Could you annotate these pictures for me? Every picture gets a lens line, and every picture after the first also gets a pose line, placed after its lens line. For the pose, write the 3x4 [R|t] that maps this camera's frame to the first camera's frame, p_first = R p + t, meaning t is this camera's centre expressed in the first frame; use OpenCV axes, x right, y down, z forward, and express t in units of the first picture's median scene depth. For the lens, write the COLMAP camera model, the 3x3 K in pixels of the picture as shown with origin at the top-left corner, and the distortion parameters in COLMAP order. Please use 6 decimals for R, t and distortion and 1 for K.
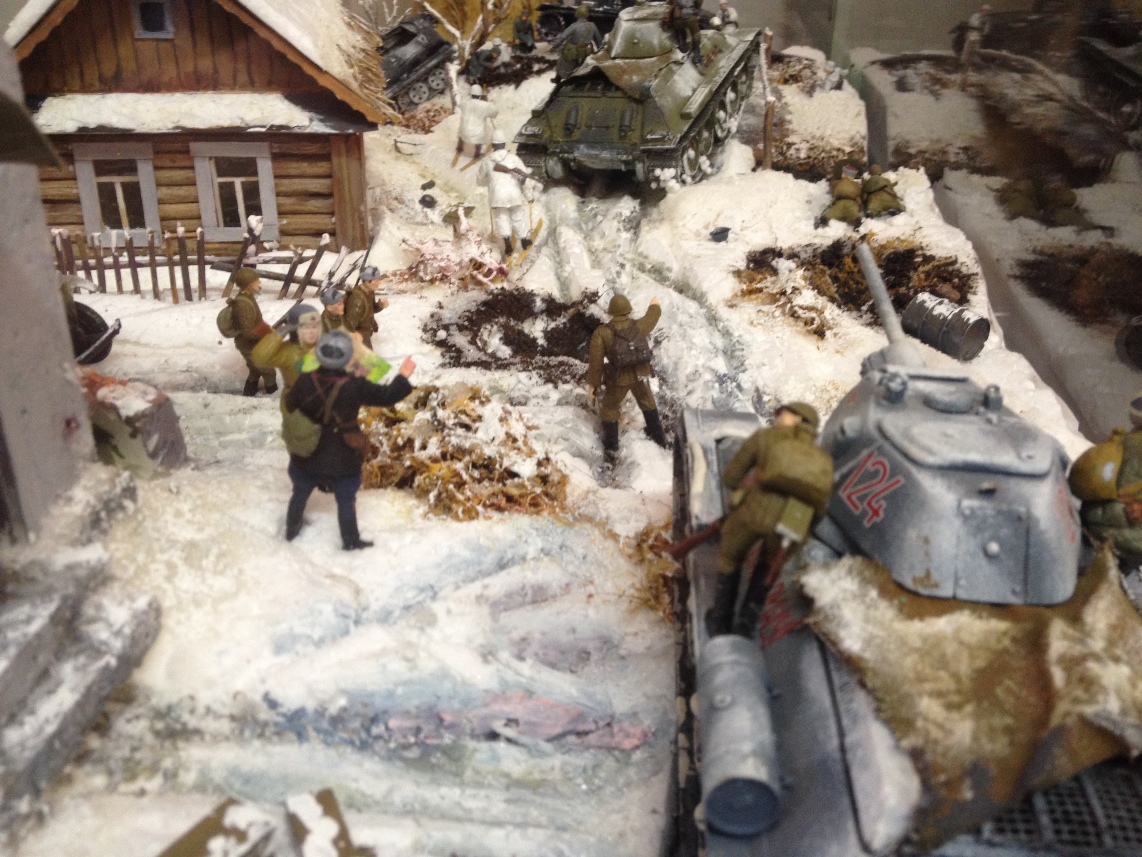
lens RADIAL K [[1117.7, 0, 571.0], [0, 1117.7, 428.5], [0, 0, 1]] dist [0.184908, -0.469644]
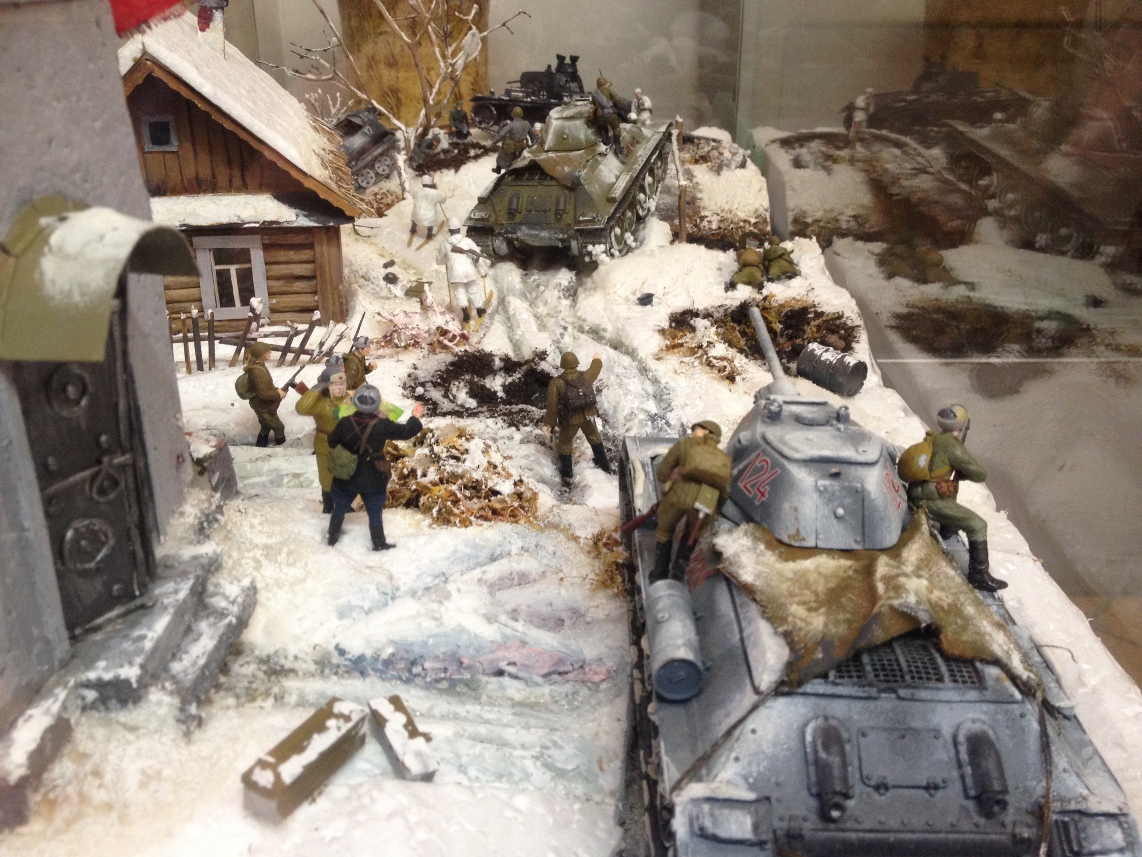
lens RADIAL K [[1117.7, 0, 571.0], [0, 1117.7, 428.5], [0, 0, 1]] dist [0.184908, -0.469644]
pose [[0.997408, -0.039554, 0.060098, -0.026365], [0.042757, 0.997680, -0.052971, 0.026030], [-0.057863, 0.055404, 0.996786, -0.193509]]
